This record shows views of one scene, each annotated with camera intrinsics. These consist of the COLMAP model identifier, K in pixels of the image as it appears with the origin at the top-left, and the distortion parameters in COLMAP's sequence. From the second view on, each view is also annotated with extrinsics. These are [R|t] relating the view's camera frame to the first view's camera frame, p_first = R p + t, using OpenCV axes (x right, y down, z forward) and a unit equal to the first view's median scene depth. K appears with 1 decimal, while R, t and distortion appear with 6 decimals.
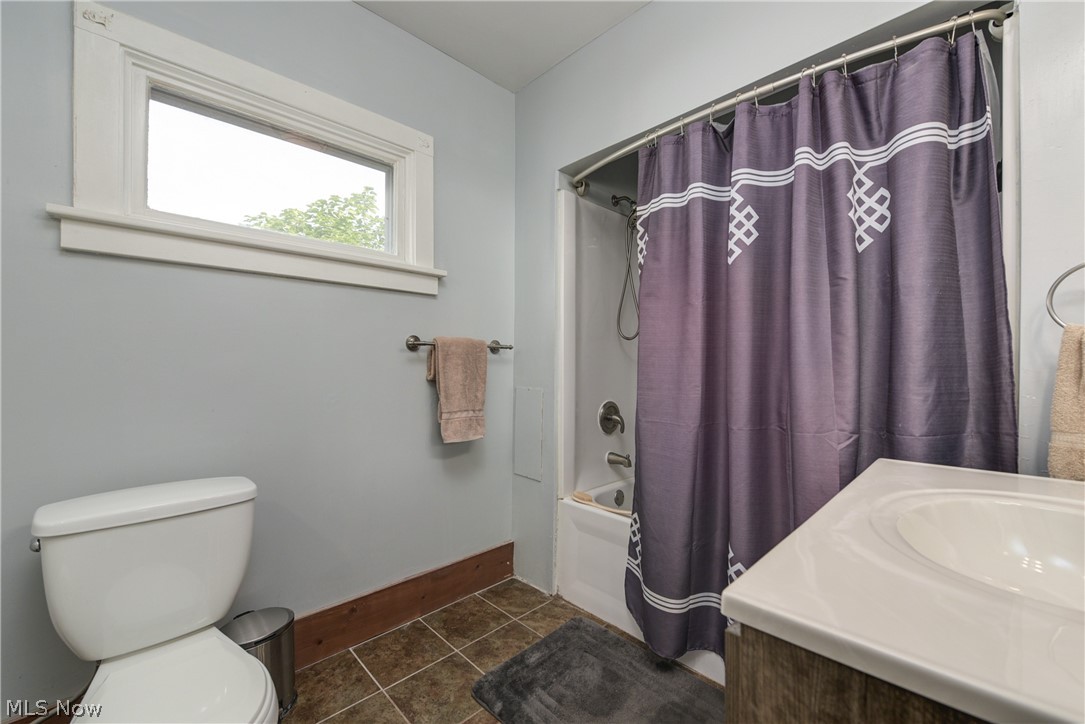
lens RADIAL K [[435.0, 0, 541.8], [0, 435.0, 365.7], [0, 0, 1]] dist [-0.008737, 0.000117]
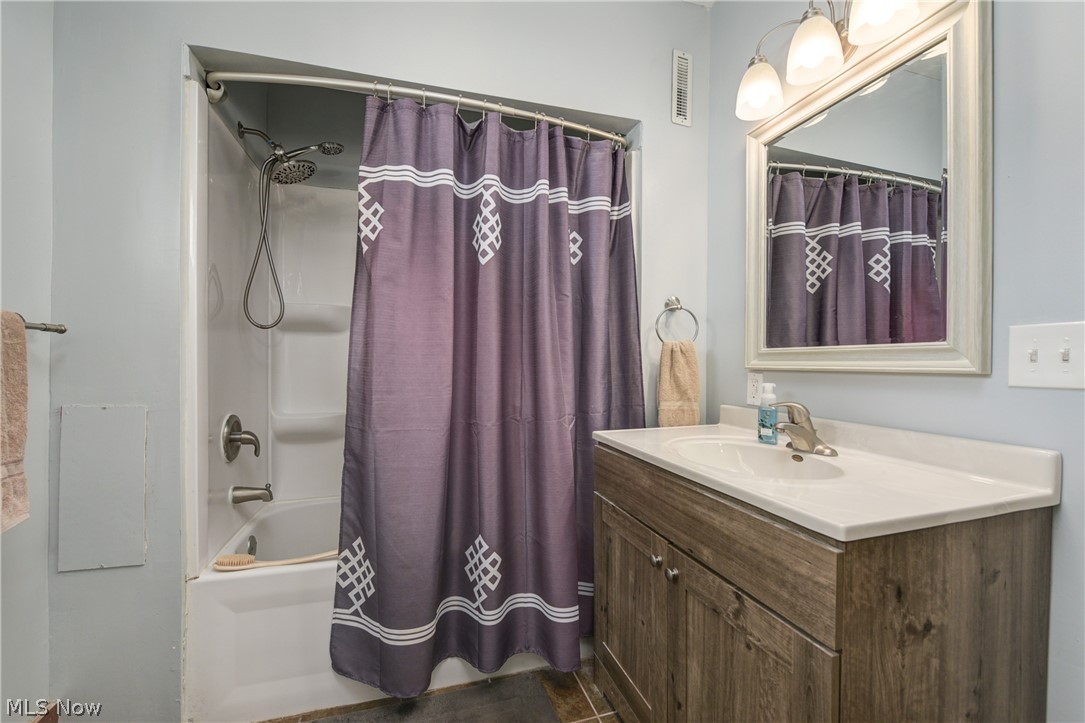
lens RADIAL K [[448.0, 0, 539.1], [0, 448.0, 365.0], [0, 0, 1]] dist [-0.010180, -0.000014]
pose [[0.452116, -0.009133, 0.891912, -0.396130], [-0.000124, 0.999947, 0.010302, -0.007842], [-0.891959, -0.004768, 0.452091, 0.363040]]
